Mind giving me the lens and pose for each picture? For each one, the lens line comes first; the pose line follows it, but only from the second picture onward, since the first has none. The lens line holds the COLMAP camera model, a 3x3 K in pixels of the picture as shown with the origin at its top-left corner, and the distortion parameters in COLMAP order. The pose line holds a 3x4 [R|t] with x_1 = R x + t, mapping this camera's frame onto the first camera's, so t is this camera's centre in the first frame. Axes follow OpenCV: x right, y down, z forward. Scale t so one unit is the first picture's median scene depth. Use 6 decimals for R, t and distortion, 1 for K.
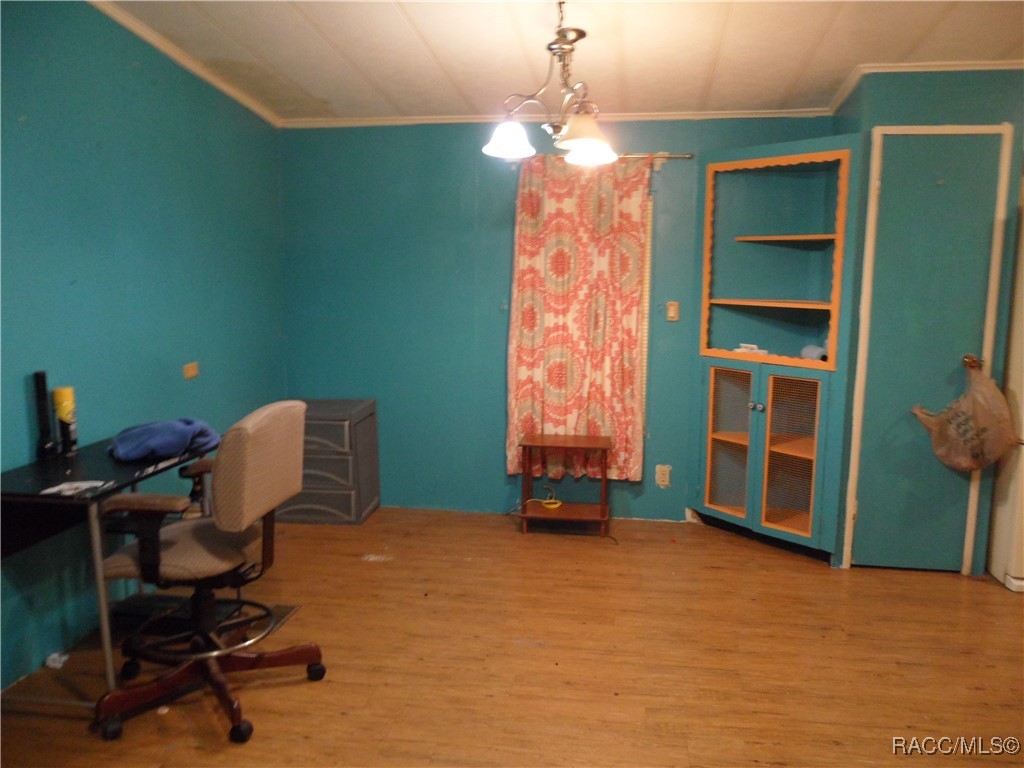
lens RADIAL K [[825.1, 0, 512.3], [0, 825.1, 381.0], [0, 0, 1]] dist [-0.048542, 0.045732]
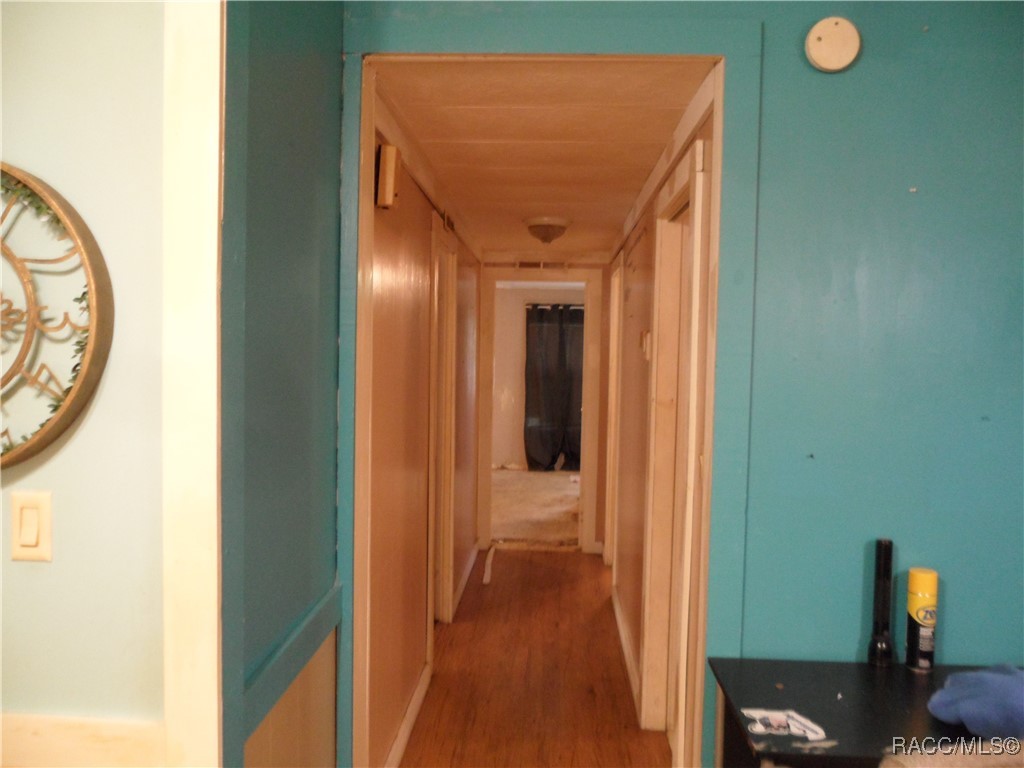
lens RADIAL K [[825.1, 0, 511.3], [0, 825.1, 384.4], [0, 0, 1]] dist [-0.048542, 0.045732]
pose [[0.114351, 0.031530, -0.992940, 0.056503], [-0.152020, 0.988280, 0.013875, -0.070258], [0.981740, 0.149360, 0.117804, 0.381685]]
